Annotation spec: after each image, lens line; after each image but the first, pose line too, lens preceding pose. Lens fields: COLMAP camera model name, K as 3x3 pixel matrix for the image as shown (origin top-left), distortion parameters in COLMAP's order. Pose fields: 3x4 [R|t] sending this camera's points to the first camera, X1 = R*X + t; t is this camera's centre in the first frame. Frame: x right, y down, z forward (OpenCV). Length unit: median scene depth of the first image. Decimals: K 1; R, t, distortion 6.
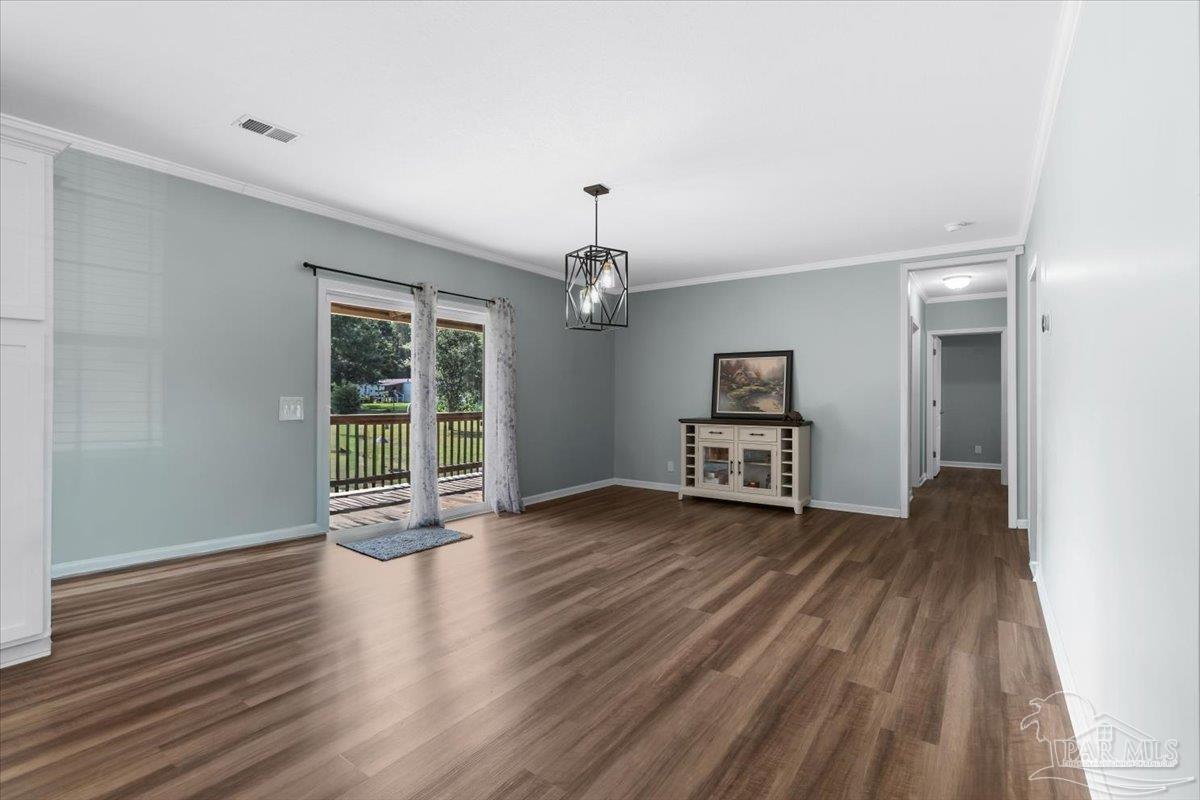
lens RADIAL K [[553.0, 0, 599.3], [0, 553.0, 396.2], [0, 0, 1]] dist [0.002756, 0.000058]
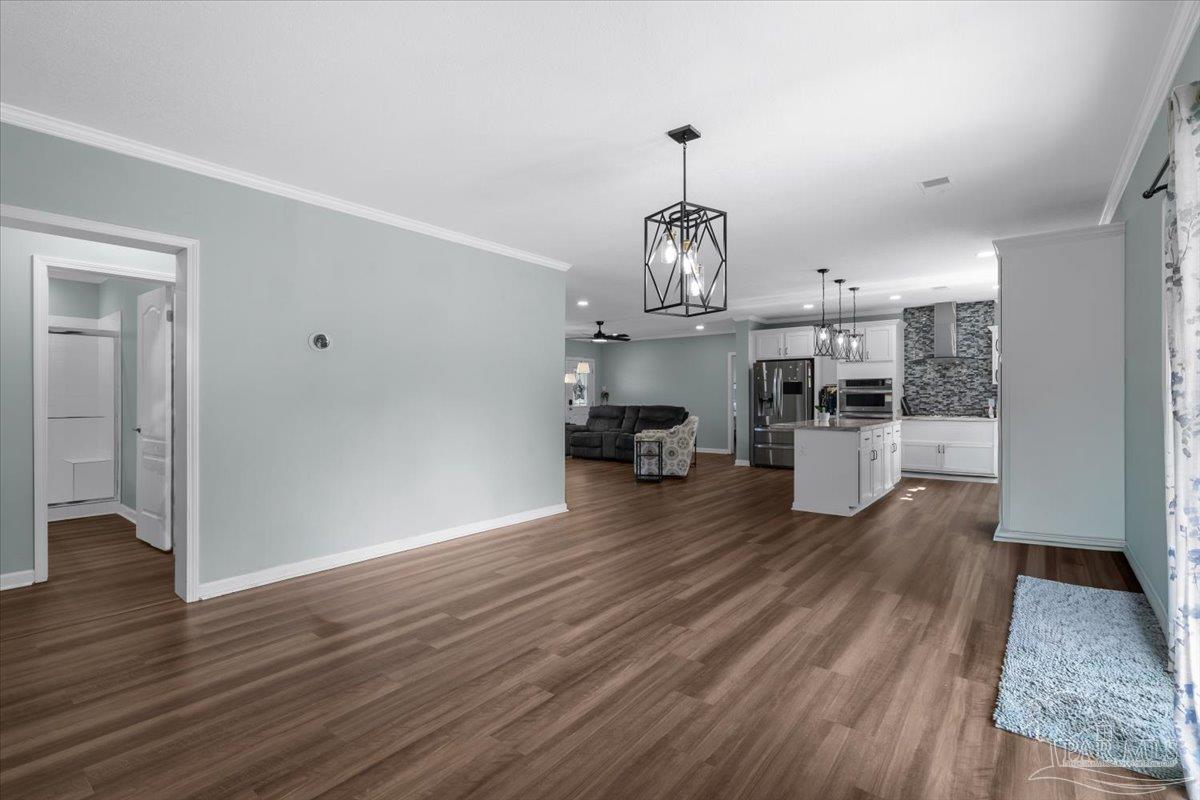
lens RADIAL K [[553.0, 0, 600.5], [0, 553.0, 397.8], [0, 0, 1]] dist [0.002756, 0.000058]
pose [[-0.998690, -0.000535, 0.051162, 0.073341], [-0.000445, 0.999998, 0.001774, -0.003665], [-0.051163, 0.001749, -0.998689, 1.794719]]
